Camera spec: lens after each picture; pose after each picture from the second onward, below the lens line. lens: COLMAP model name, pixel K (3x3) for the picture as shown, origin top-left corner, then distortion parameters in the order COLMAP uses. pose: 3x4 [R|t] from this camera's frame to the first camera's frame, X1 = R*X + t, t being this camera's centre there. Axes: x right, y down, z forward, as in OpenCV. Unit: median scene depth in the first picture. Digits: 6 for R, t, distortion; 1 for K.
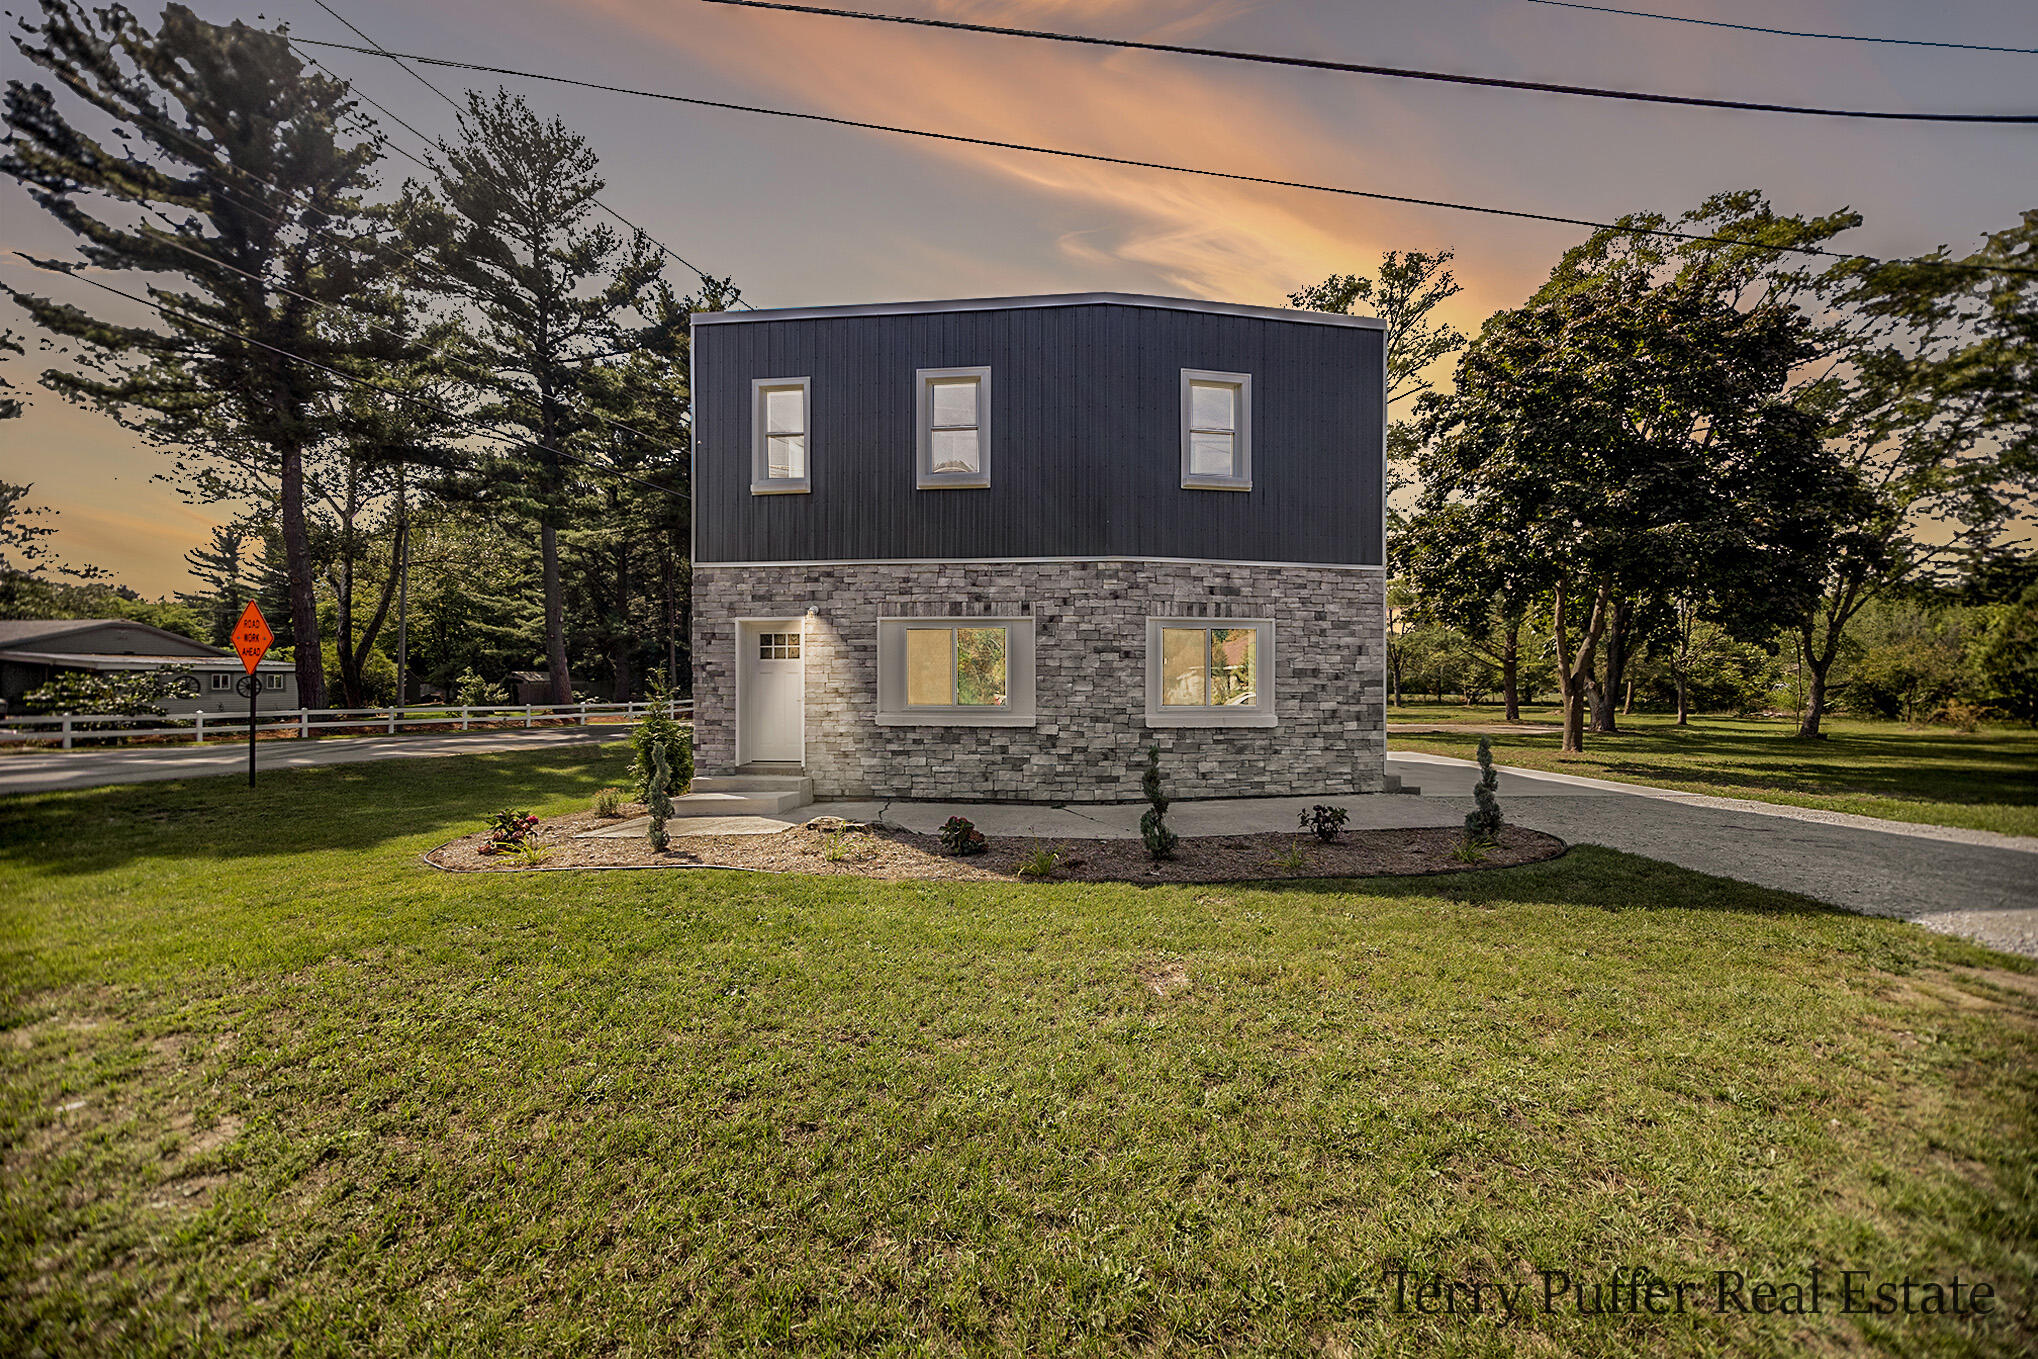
lens RADIAL K [[762.7, 0, 1022.6], [0, 762.7, 681.3], [0, 0, 1]] dist [-0.000899, -0.000092]
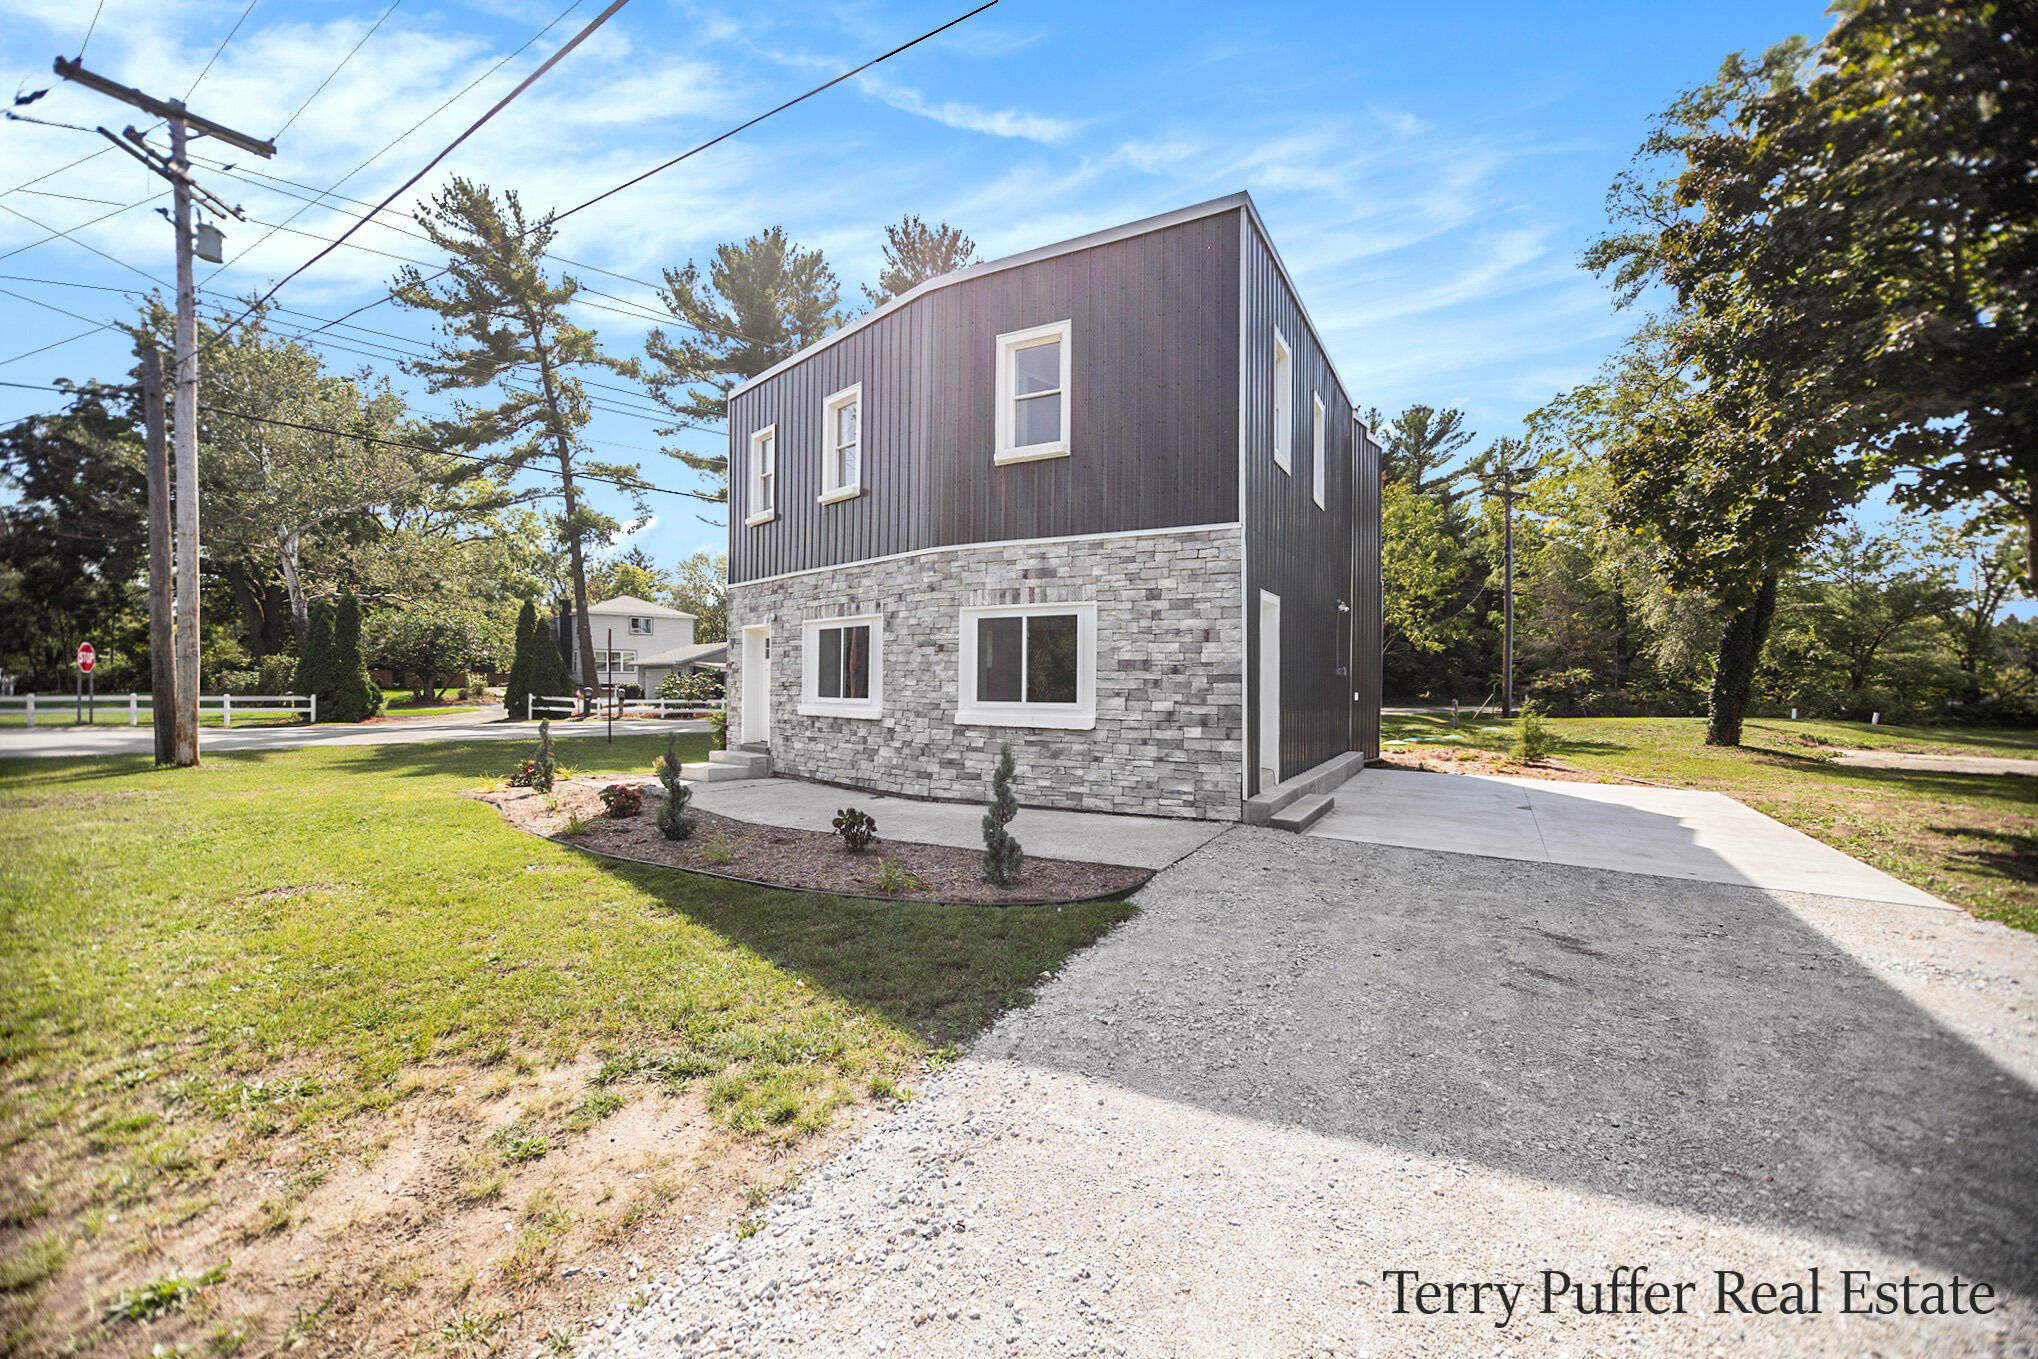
lens RADIAL K [[762.7, 0, 1019.0], [0, 762.7, 687.3], [0, 0, 1]] dist [-0.000899, -0.000092]
pose [[0.800973, 0.007003, -0.598660, 0.767826], [-0.002270, 0.999960, 0.008660, 0.005783], [0.598696, -0.005578, 0.800957, 0.272855]]
